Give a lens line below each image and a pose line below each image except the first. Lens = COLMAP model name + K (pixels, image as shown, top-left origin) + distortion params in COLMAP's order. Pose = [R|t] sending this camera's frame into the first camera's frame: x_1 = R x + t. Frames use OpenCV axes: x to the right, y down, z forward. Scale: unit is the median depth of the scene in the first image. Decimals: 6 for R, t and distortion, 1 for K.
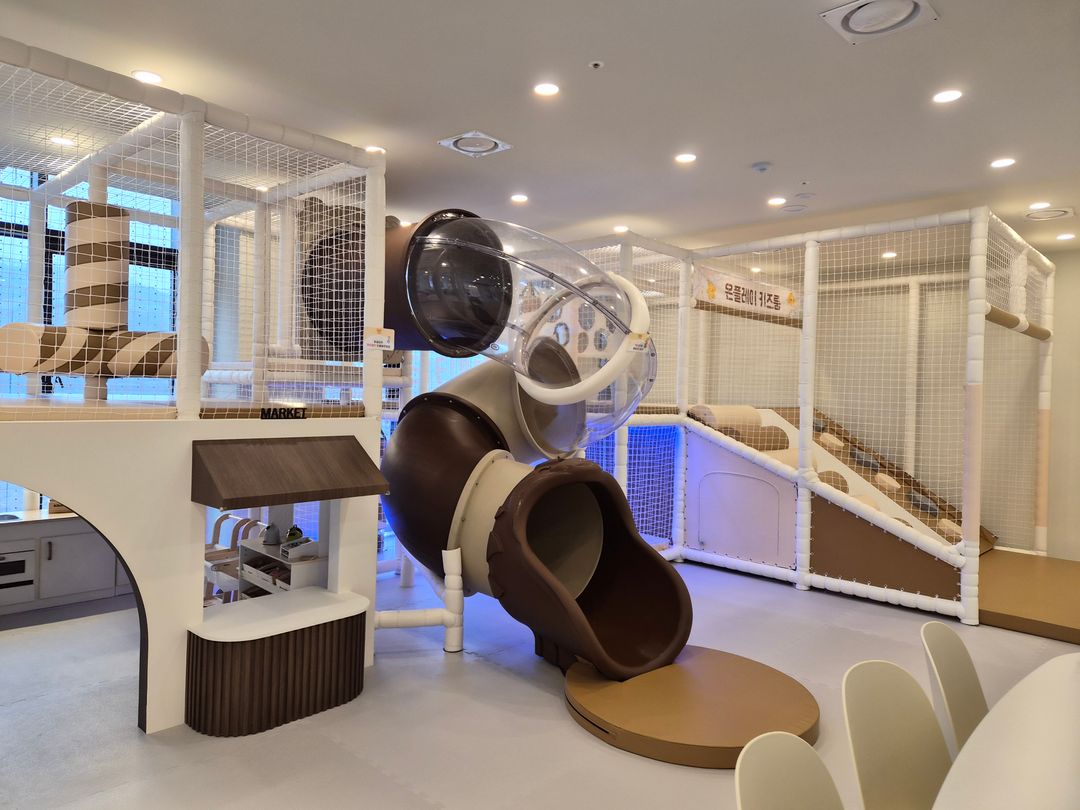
lens RADIAL K [[716.5, 0, 532.2], [0, 716.5, 405.5], [0, 0, 1]] dist [0.068914, -0.064365]
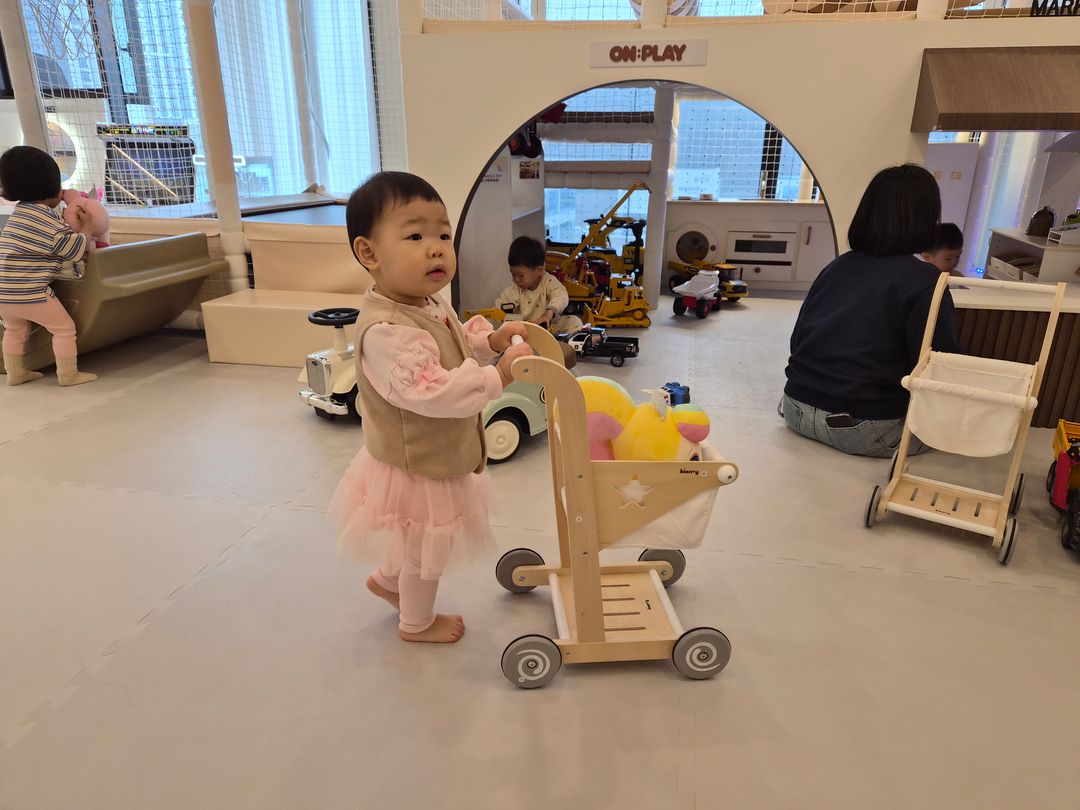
lens RADIAL K [[716.5, 0, 532.2], [0, 716.5, 405.5], [0, 0, 1]] dist [0.068914, -0.064365]
pose [[0.504337, 0.261882, -0.822838, 0.061134], [-0.006632, 0.954049, 0.299578, 0.168278], [0.863482, -0.145631, 0.482898, 0.183415]]
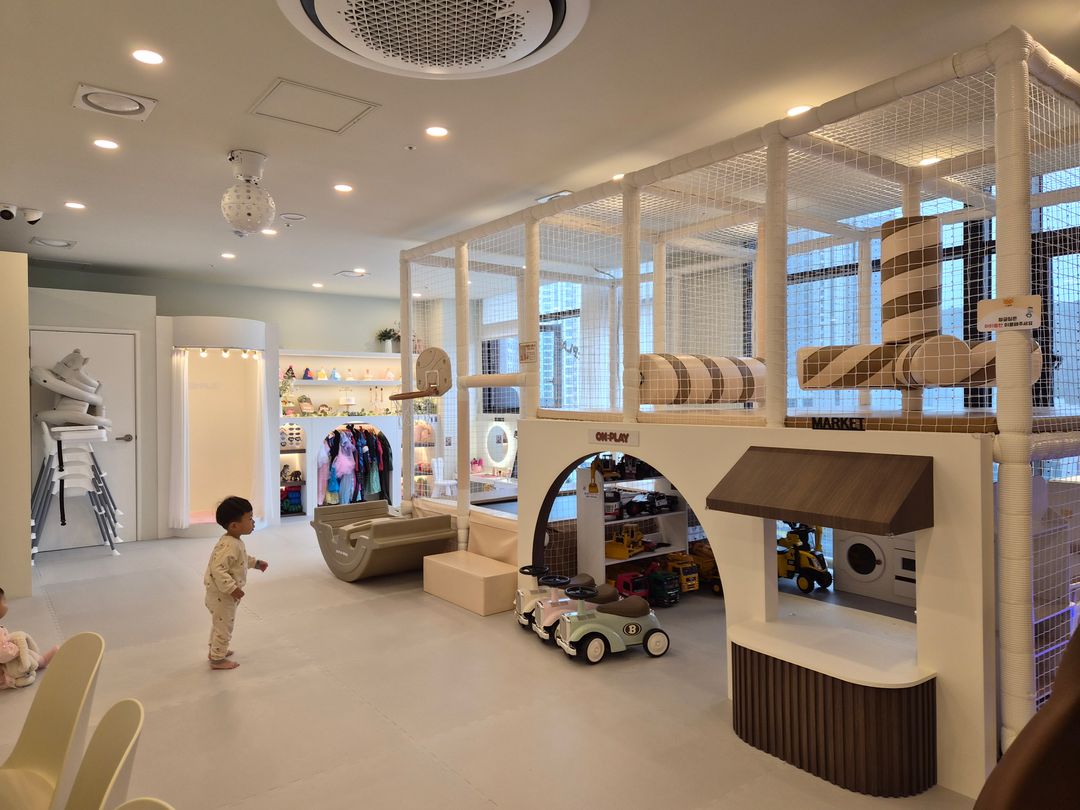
lens RADIAL K [[716.5, 0, 532.2], [0, 716.5, 405.5], [0, 0, 1]] dist [0.068914, -0.064365]
pose [[-0.163388, -0.018936, -0.986380, 0.599753], [-0.017467, 0.999715, -0.016299, 0.010008], [0.986407, 0.014567, -0.163672, 0.783572]]
